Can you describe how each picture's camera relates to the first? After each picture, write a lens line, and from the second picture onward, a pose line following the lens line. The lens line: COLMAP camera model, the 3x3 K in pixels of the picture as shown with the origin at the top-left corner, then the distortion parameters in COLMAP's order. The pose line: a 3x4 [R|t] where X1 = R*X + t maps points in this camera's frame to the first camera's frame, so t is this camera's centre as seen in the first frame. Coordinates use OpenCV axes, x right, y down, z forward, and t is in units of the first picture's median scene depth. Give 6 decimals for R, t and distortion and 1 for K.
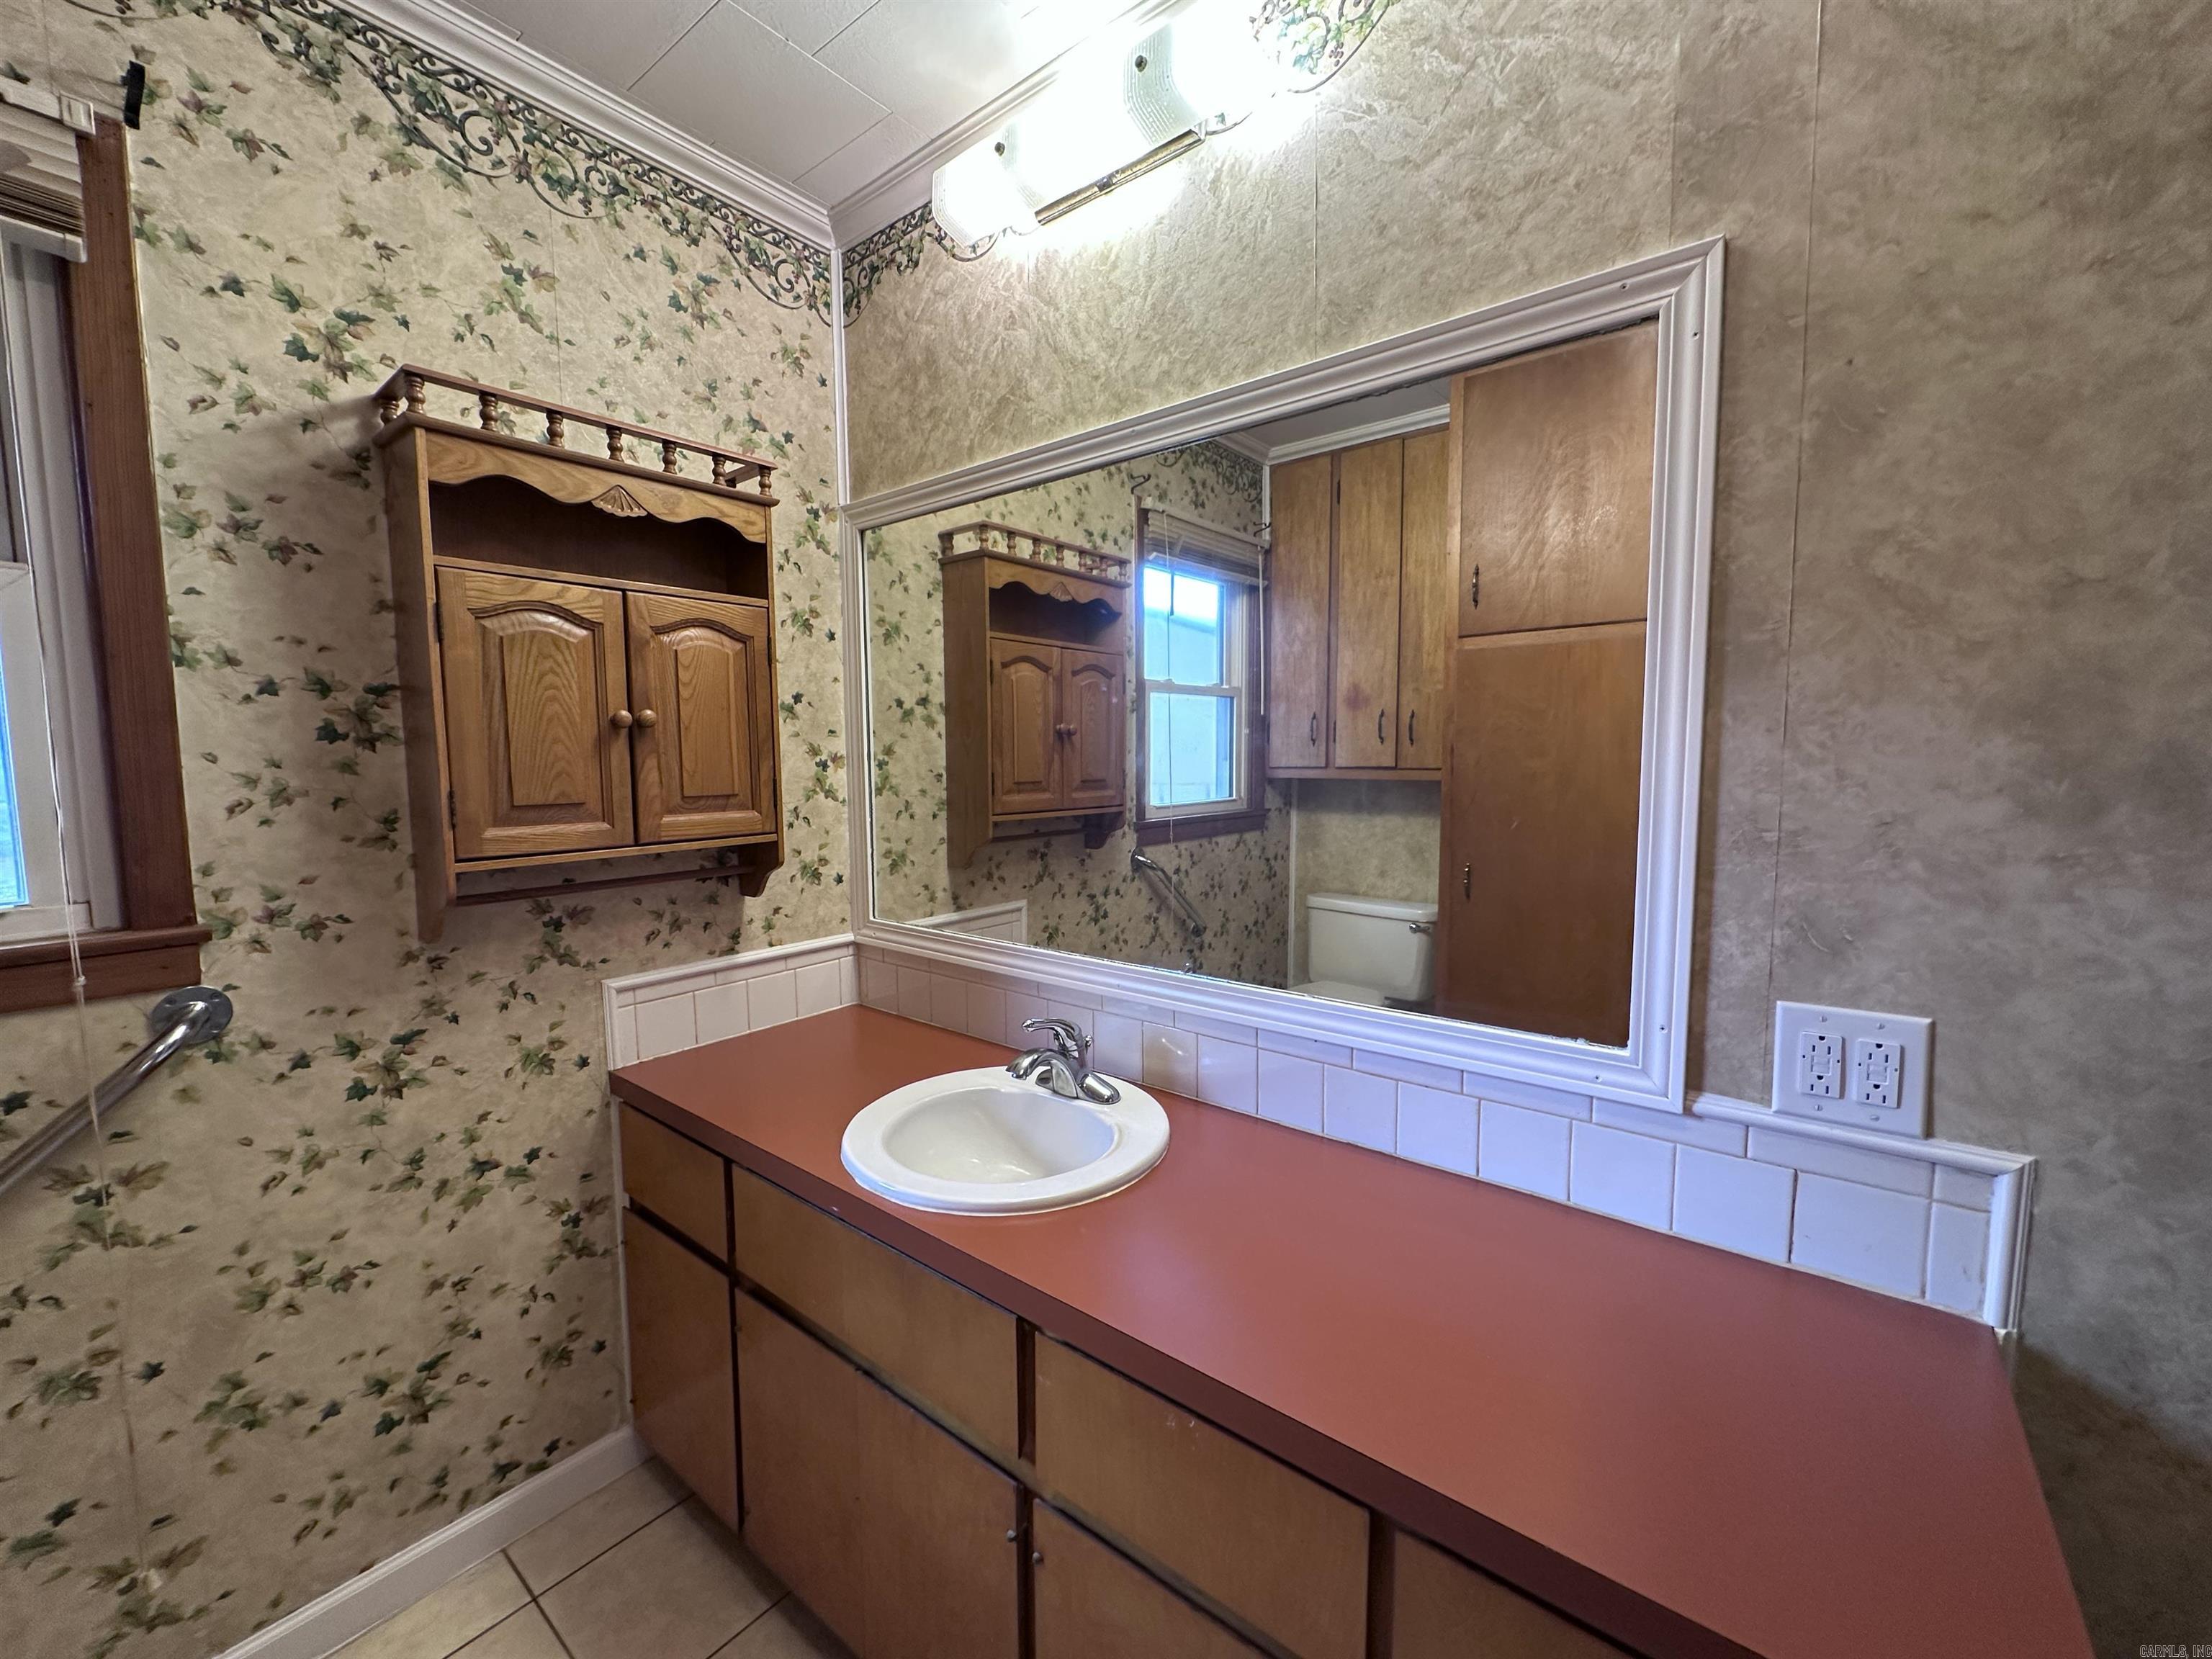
lens RADIAL K [[886.2, 0, 1106.4], [0, 886.2, 827.2], [0, 0, 1]] dist [-0.000524, 0.000270]
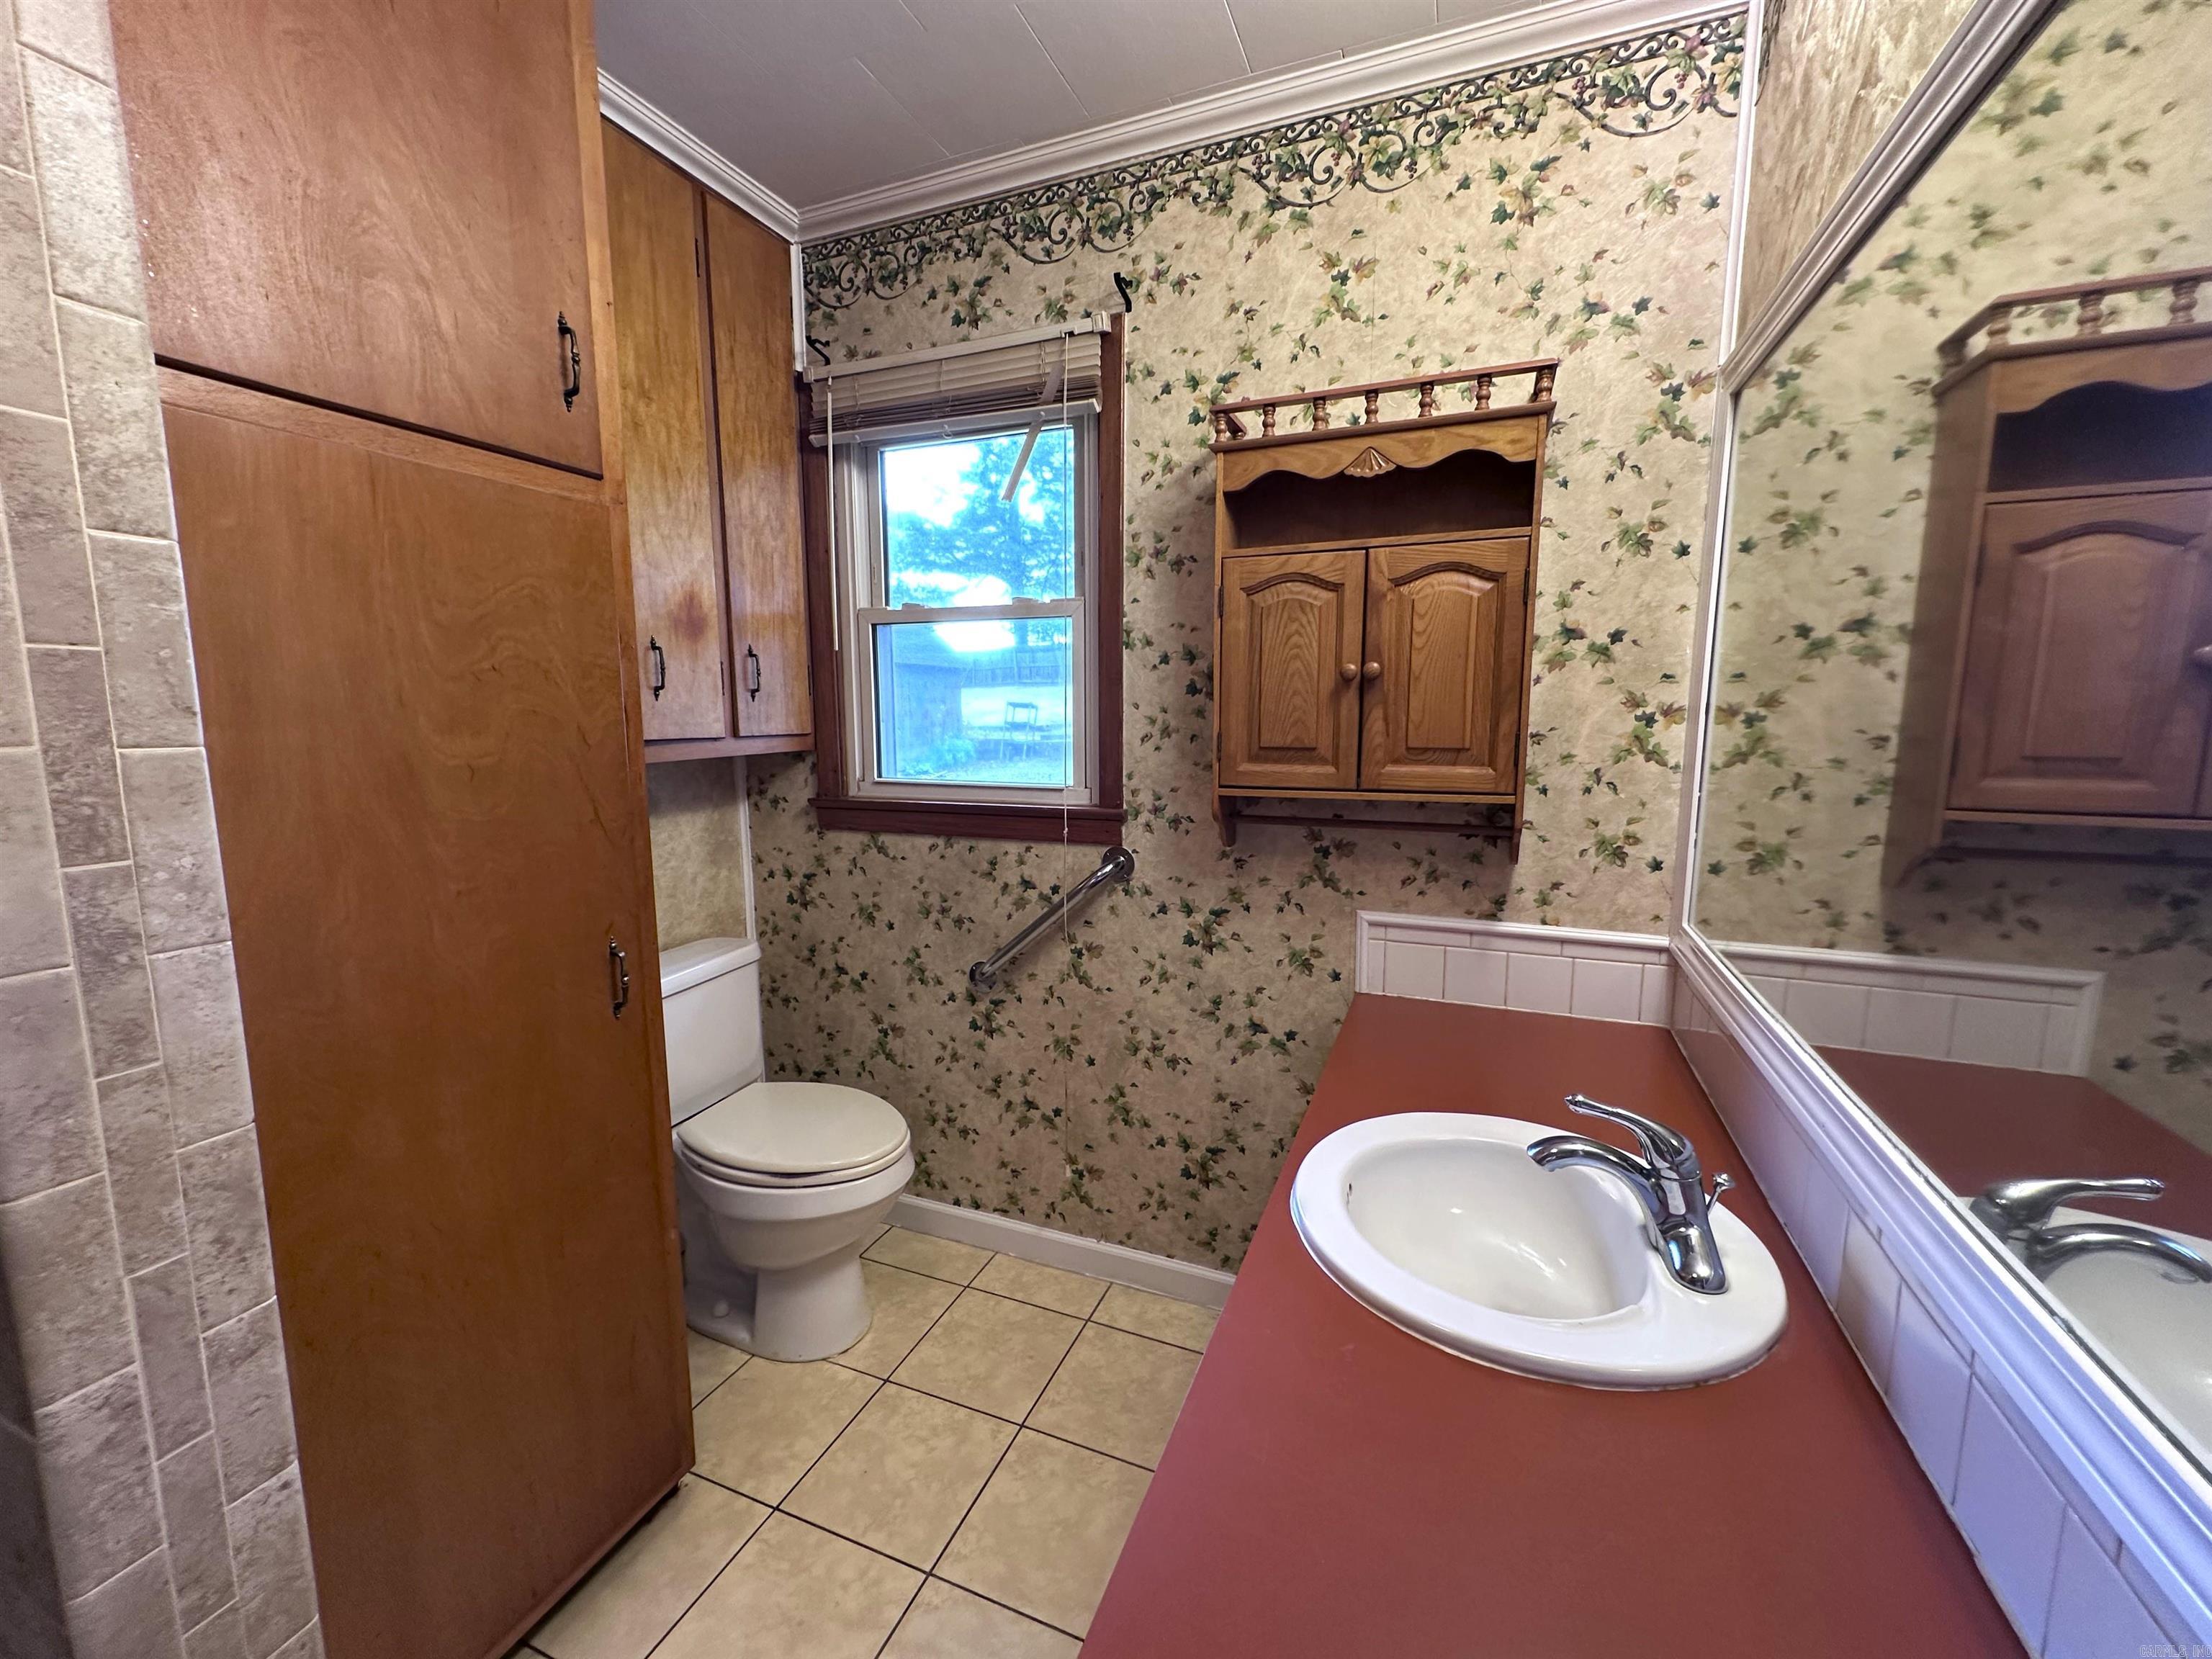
lens RADIAL K [[886.2, 0, 1106.4], [0, 886.2, 827.2], [0, 0, 1]] dist [-0.000524, 0.000270]
pose [[0.271081, 0.137358, -0.952706, 0.411555], [-0.080505, 0.989533, 0.119761, -0.039211], [0.959184, 0.044233, 0.279302, 0.412515]]
